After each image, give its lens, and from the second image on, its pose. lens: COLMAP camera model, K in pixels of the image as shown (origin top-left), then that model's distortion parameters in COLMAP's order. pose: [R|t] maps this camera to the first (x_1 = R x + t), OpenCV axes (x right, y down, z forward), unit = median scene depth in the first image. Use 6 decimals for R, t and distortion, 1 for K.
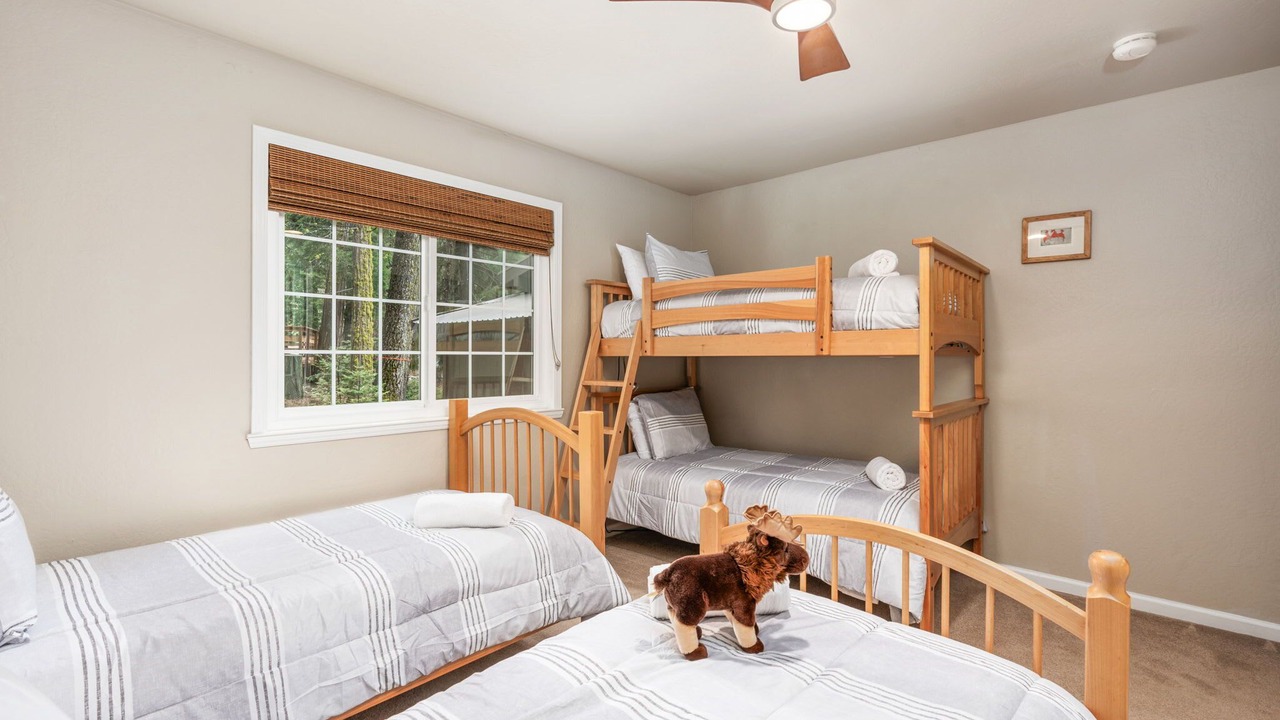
lens RADIAL K [[586.3, 0, 640.0], [0, 586.3, 360.0], [0, 0, 1]] dist [-0.001579, 0.000472]
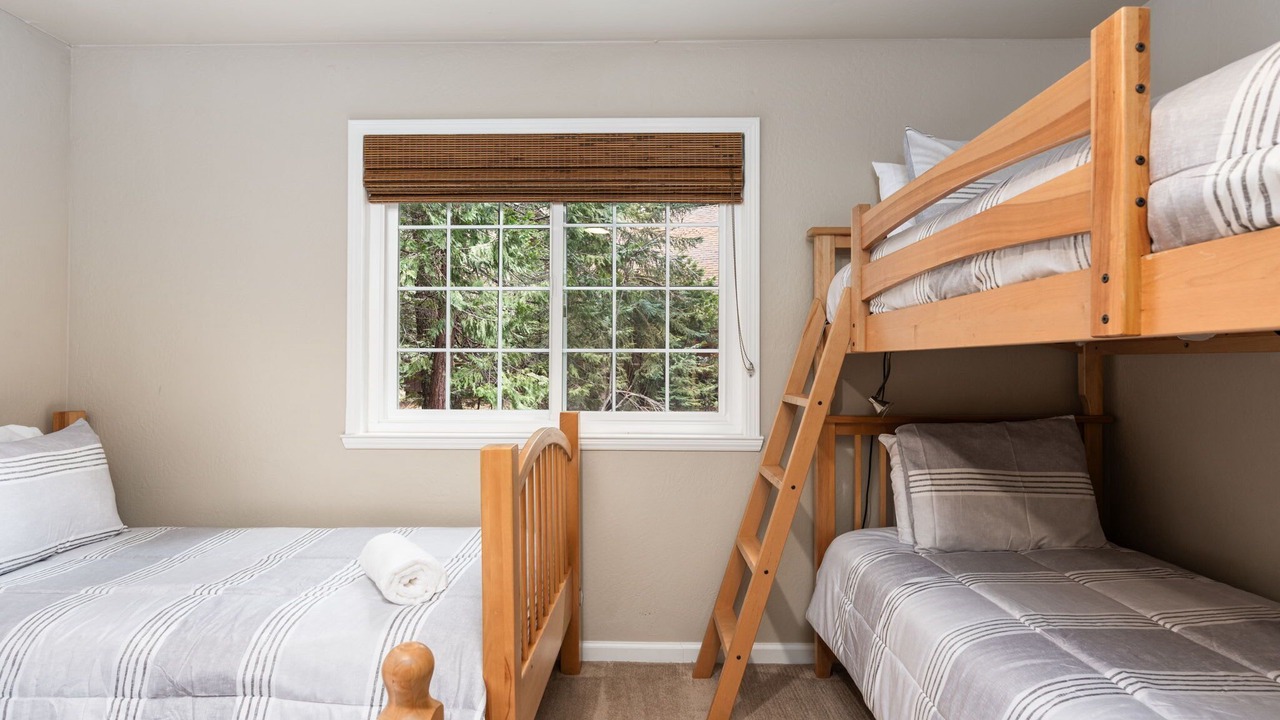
lens RADIAL K [[629.3, 0, 640.0], [0, 629.3, 360.0], [0, 0, 1]] dist [-0.004748, 0.000002]
pose [[0.653938, -0.003669, -0.756539, 0.365826], [-0.005505, 0.999939, -0.009607, 0.007511], [0.756528, 0.010448, 0.653878, 0.546223]]
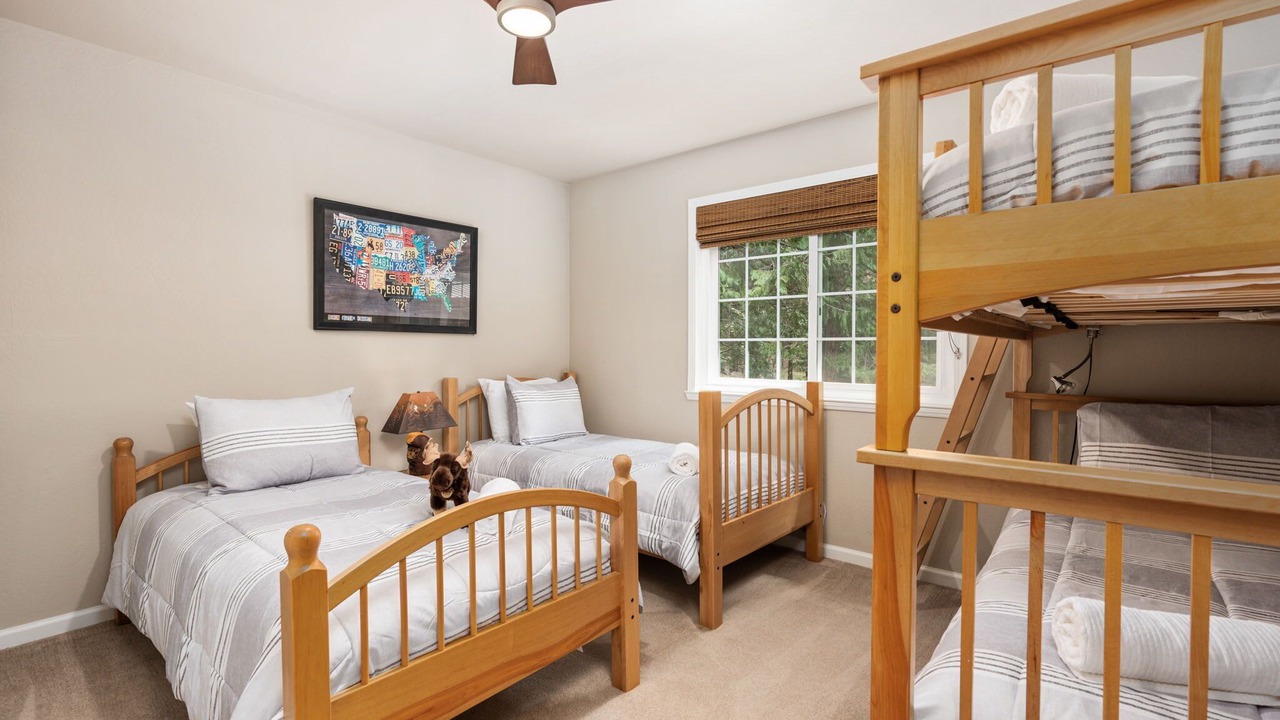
lens RADIAL K [[586.3, 0, 640.0], [0, 586.3, 360.0], [0, 0, 1]] dist [-0.001579, 0.000472]
pose [[0.038636, 0.021358, -0.999025, 0.769057], [-0.008586, 0.999742, 0.021042, 0.007028], [0.999216, 0.007764, 0.038809, 0.644284]]
